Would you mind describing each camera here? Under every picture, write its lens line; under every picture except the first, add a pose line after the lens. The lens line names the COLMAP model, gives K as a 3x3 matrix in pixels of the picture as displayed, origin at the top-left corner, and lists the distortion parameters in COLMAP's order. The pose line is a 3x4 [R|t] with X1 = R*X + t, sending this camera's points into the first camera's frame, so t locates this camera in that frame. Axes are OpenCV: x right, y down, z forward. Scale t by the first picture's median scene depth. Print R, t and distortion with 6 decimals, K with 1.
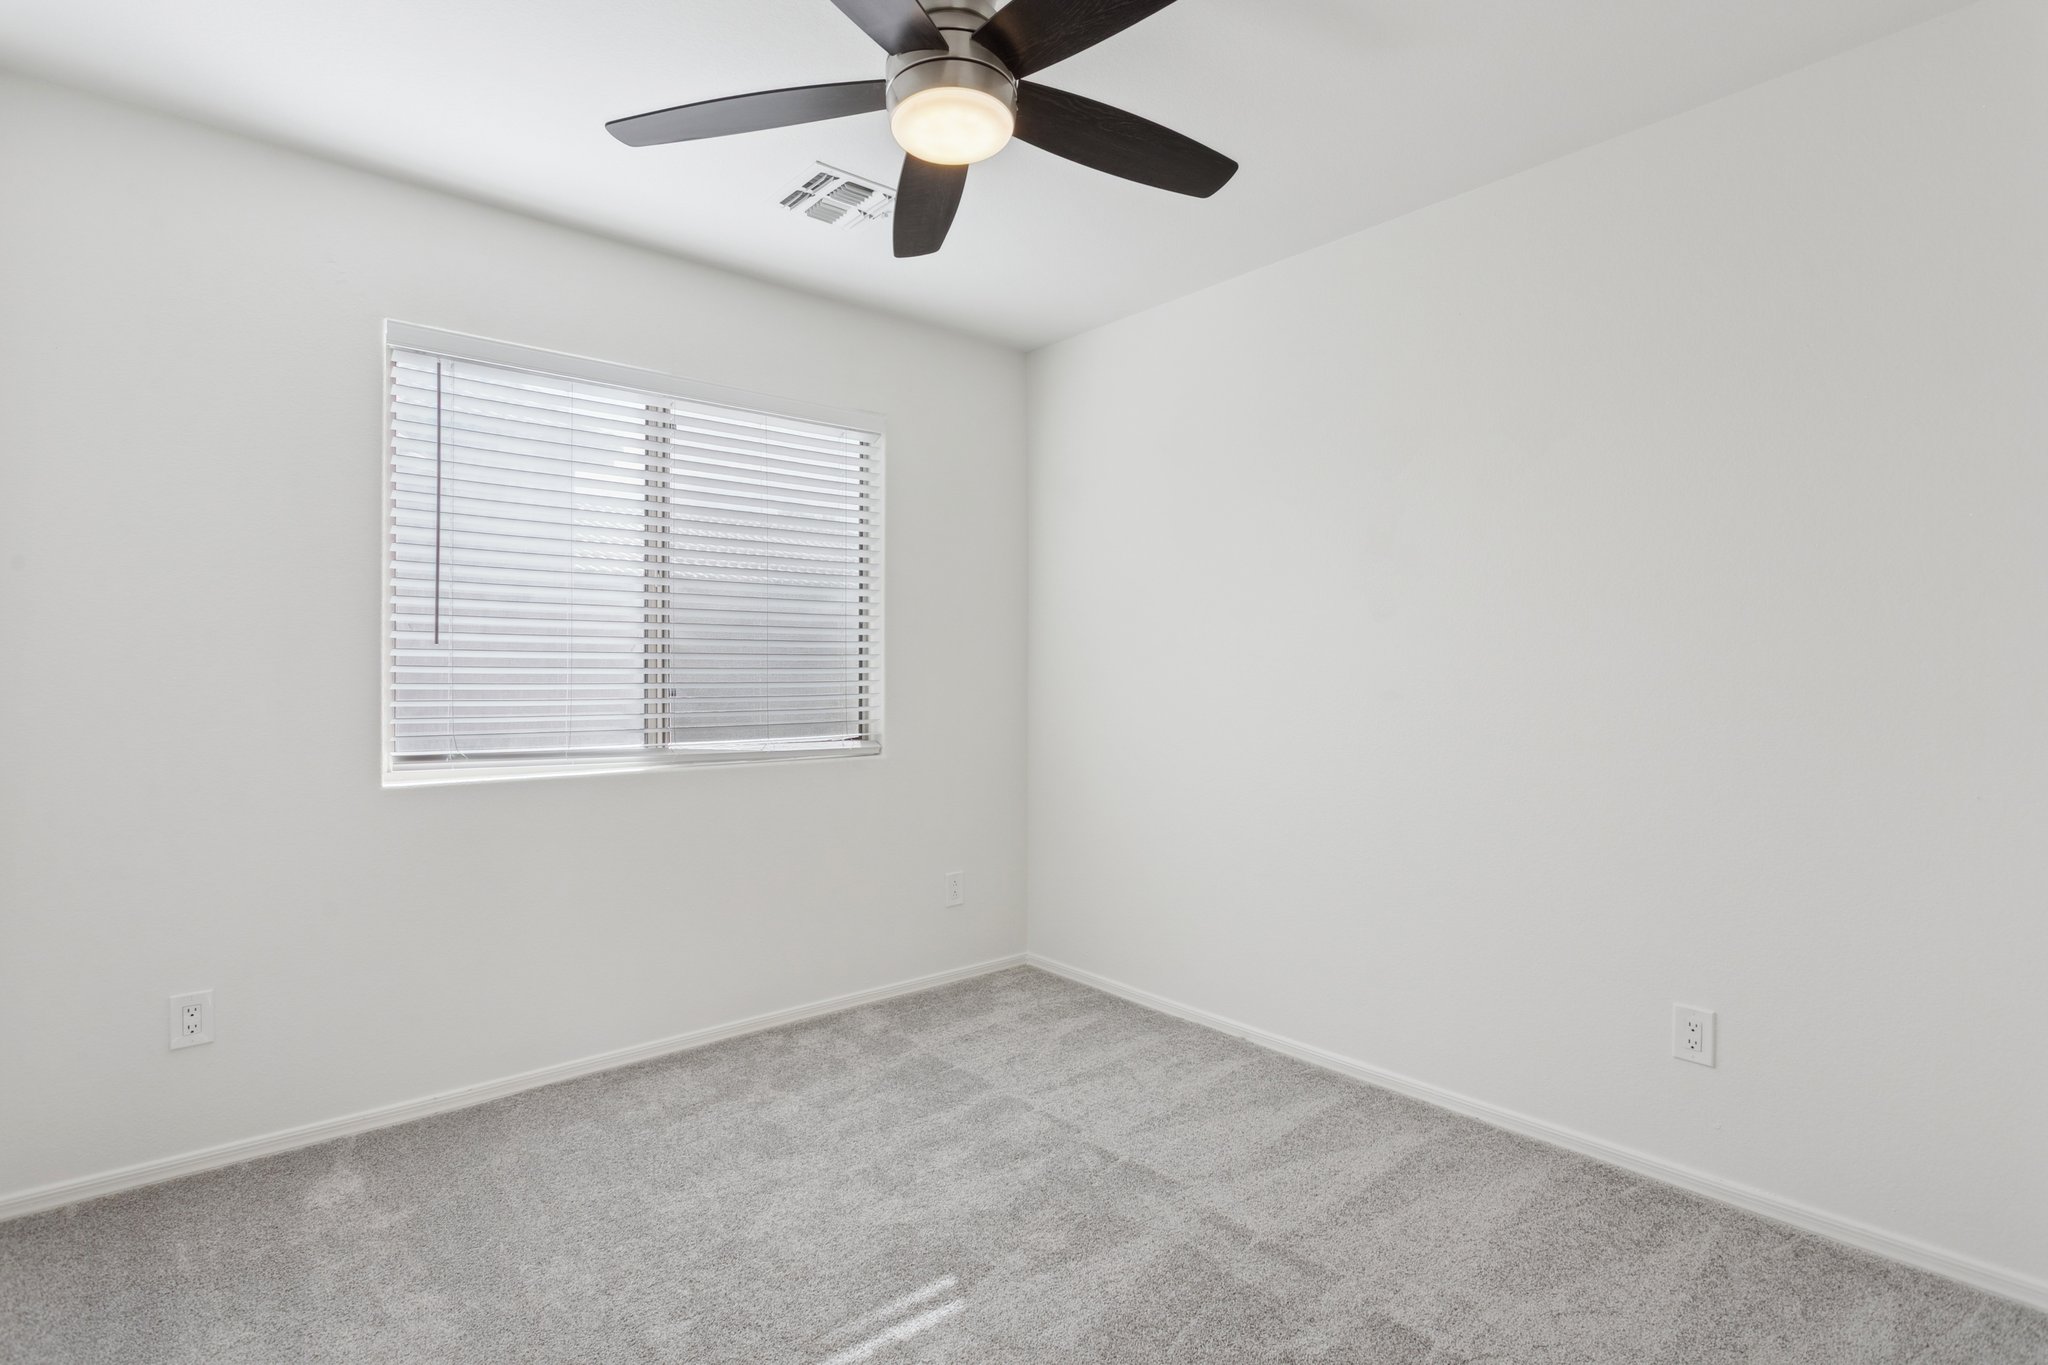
lens RADIAL K [[999.6, 0, 1024.0], [0, 999.6, 682.5], [0, 0, 1]] dist [0.001090, -0.000062]
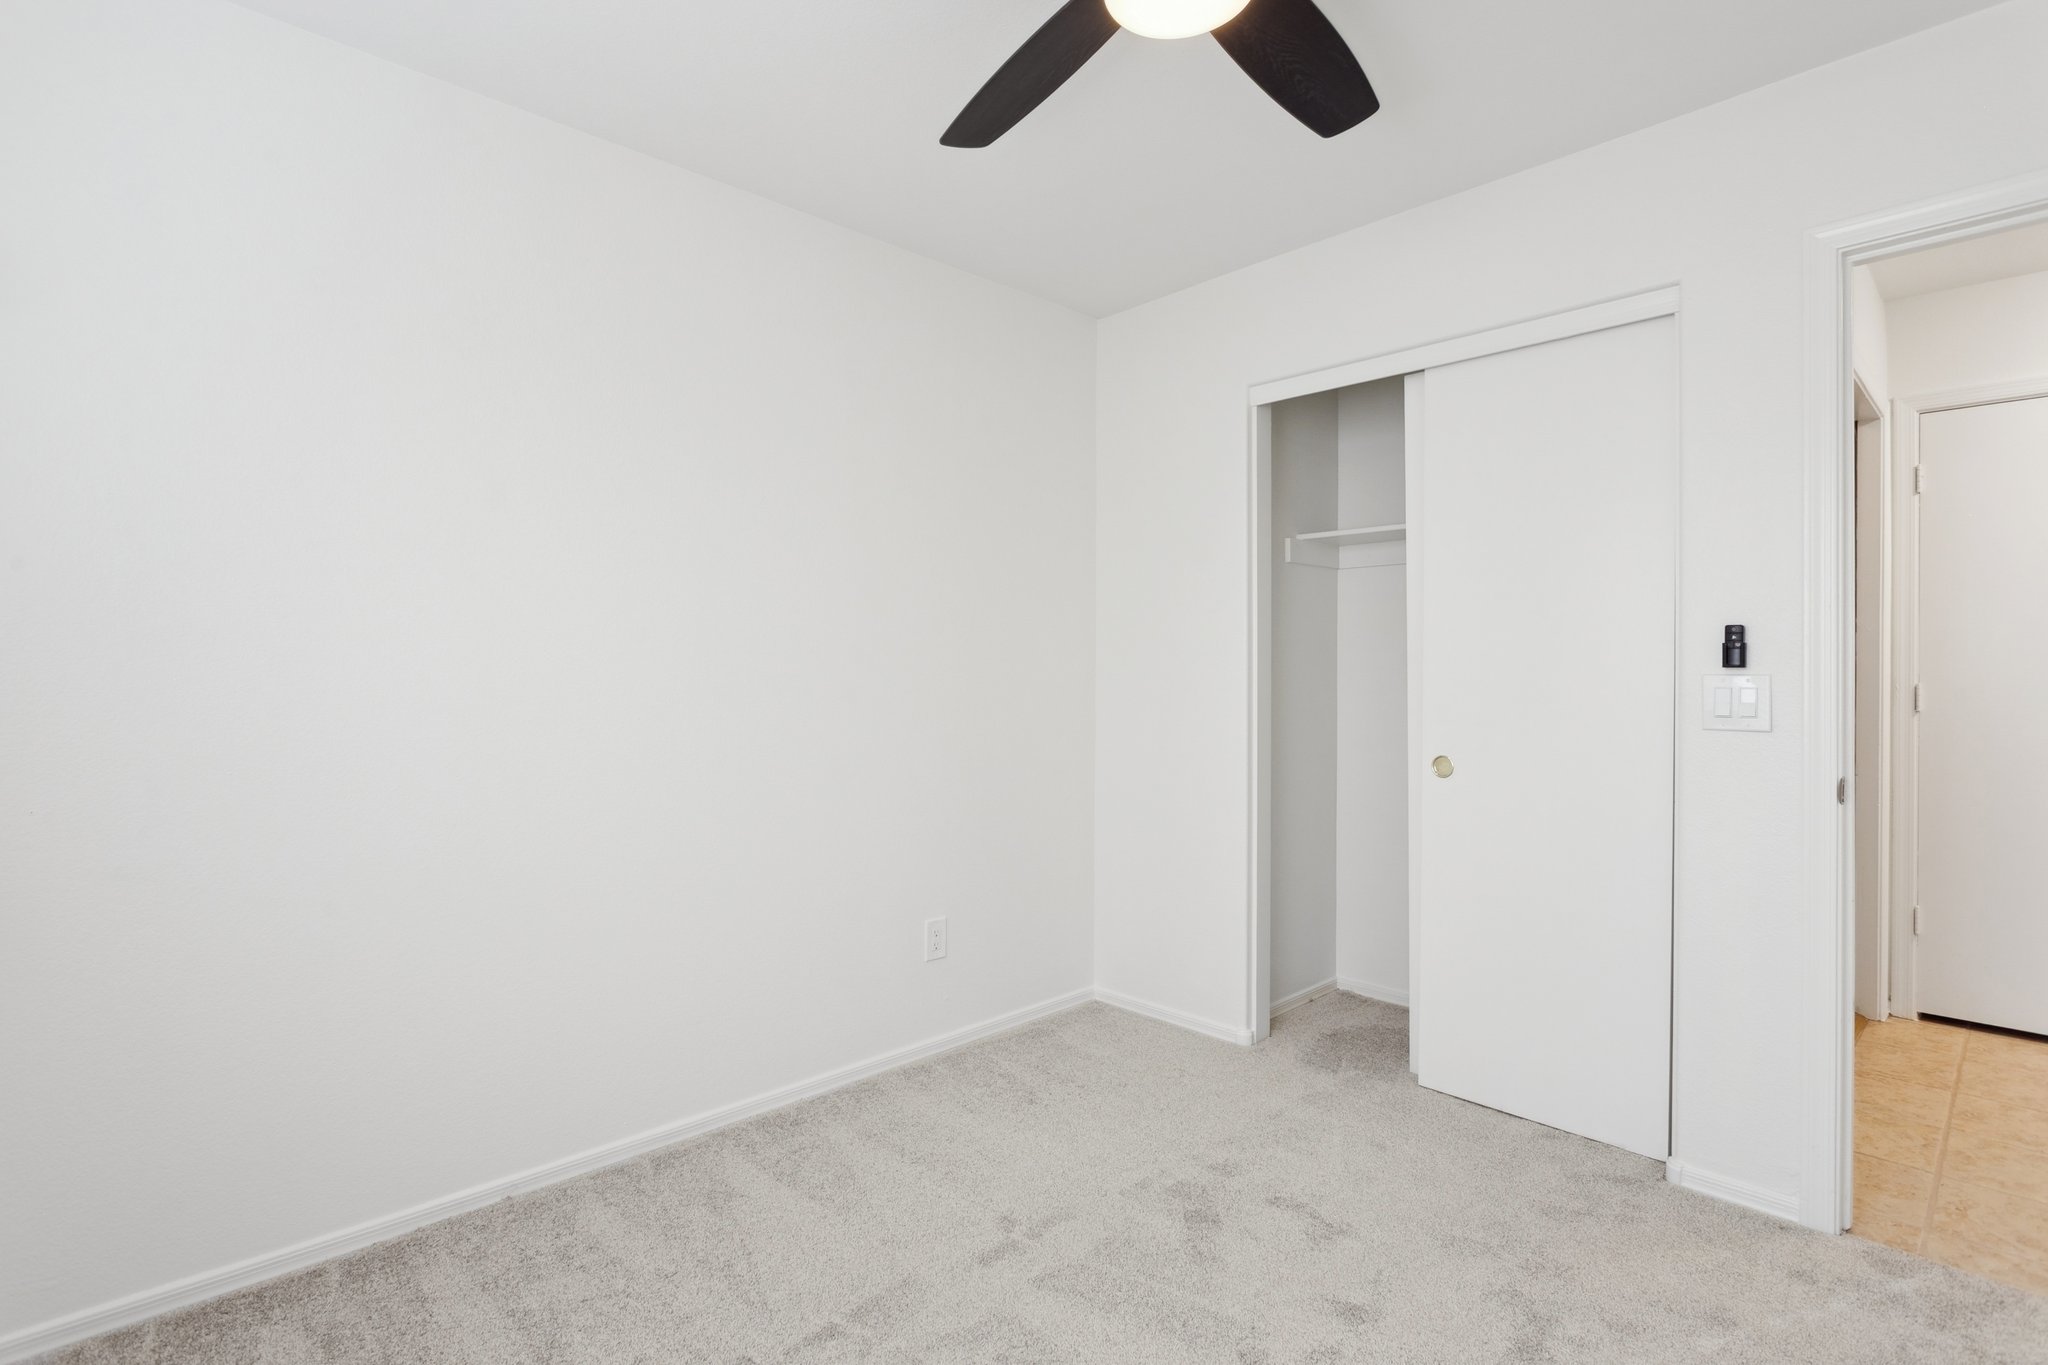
lens RADIAL K [[999.6, 0, 1024.0], [0, 999.6, 682.5], [0, 0, 1]] dist [0.001090, -0.000062]
pose [[-0.074882, -0.004291, 0.997183, -0.570652], [0.004316, 0.999980, 0.004627, -0.004673], [-0.997183, 0.004650, -0.074862, 0.790786]]
